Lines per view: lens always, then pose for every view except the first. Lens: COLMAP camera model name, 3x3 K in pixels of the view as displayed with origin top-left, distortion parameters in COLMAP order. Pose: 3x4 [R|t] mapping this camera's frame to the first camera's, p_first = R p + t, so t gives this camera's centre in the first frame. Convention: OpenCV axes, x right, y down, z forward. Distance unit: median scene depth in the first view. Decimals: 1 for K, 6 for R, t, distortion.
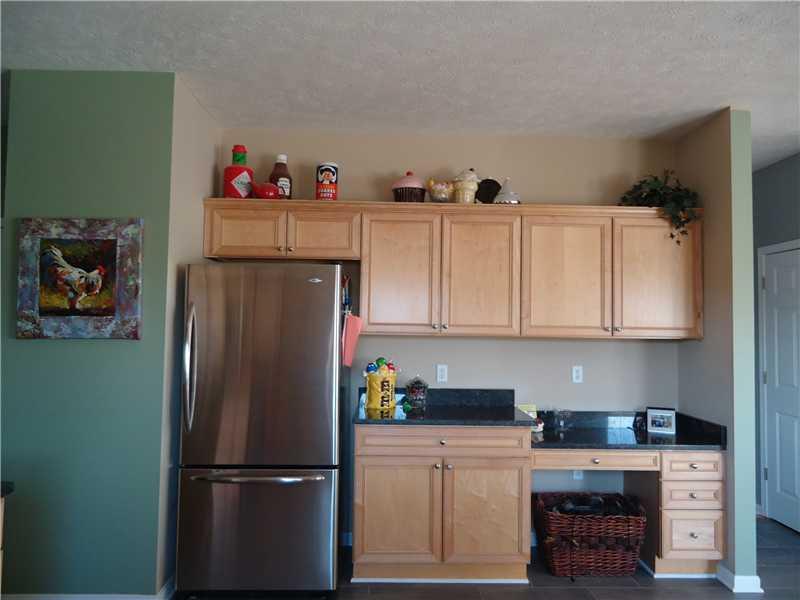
lens RADIAL K [[581.7, 0, 401.6], [0, 581.7, 298.3], [0, 0, 1]] dist [-0.012900, 0.002836]
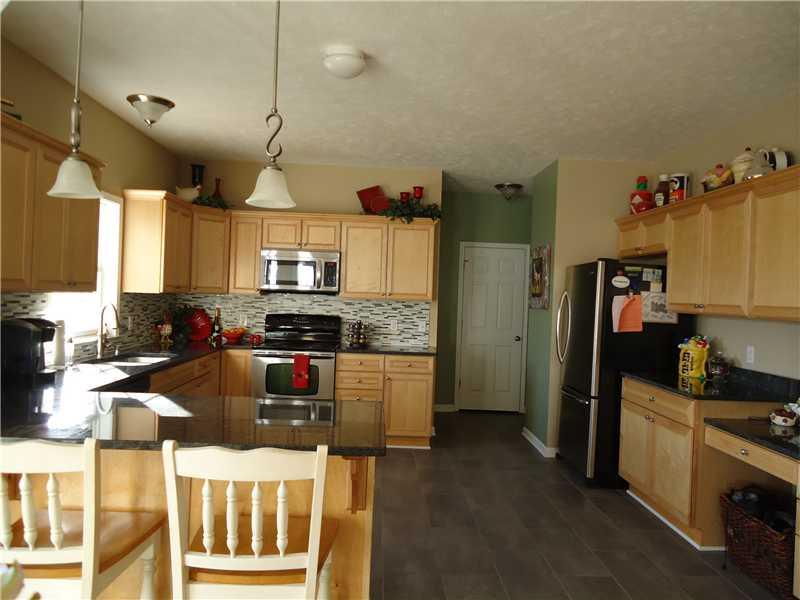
lens RADIAL K [[581.7, 0, 401.6], [0, 581.7, 298.3], [0, 0, 1]] dist [-0.012900, 0.002836]
pose [[0.019622, -0.007363, -0.999780, 1.124632], [0.011201, 0.999912, -0.007144, 0.033893], [0.999745, -0.011058, 0.019703, 0.398132]]
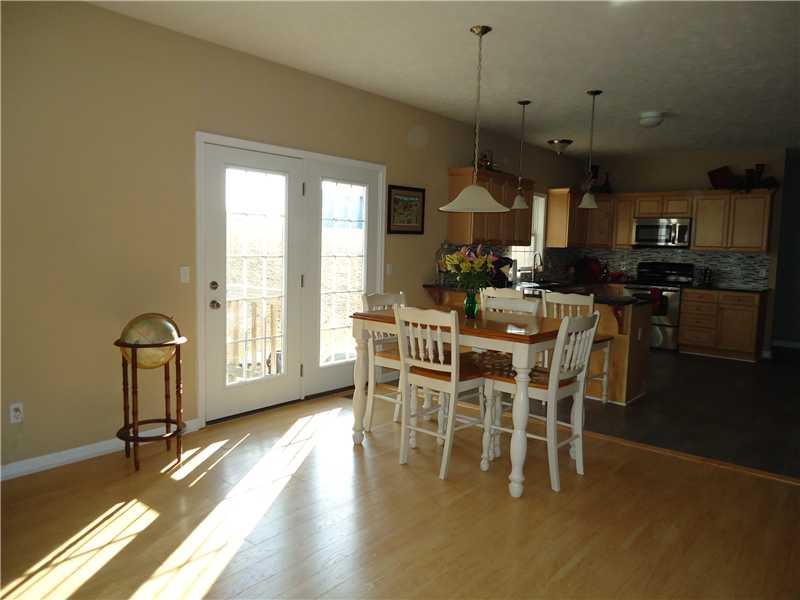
lens RADIAL K [[581.7, 0, 401.6], [0, 581.7, 298.3], [0, 0, 1]] dist [-0.012900, 0.002836]
pose [[-0.651520, 0.040387, -0.757556, 1.939996], [0.001020, 0.998628, 0.052362, 0.084057], [0.758631, 0.033343, -0.650667, 0.867945]]
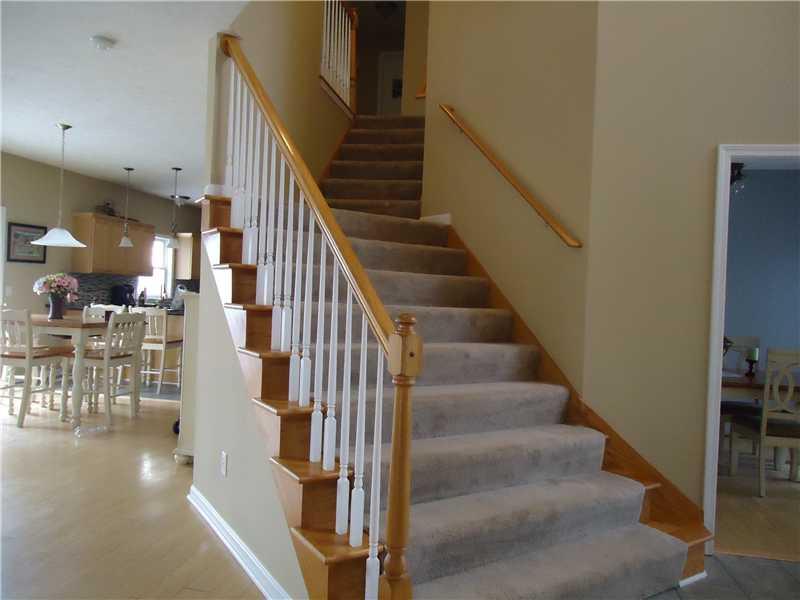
lens RADIAL K [[581.7, 0, 401.6], [0, 581.7, 298.3], [0, 0, 1]] dist [-0.012900, 0.002836]
pose [[-0.220553, -0.017600, -0.975216, 2.342256], [0.001413, 0.999830, -0.018364, 0.150109], [0.975374, -0.005428, -0.220490, 1.497744]]
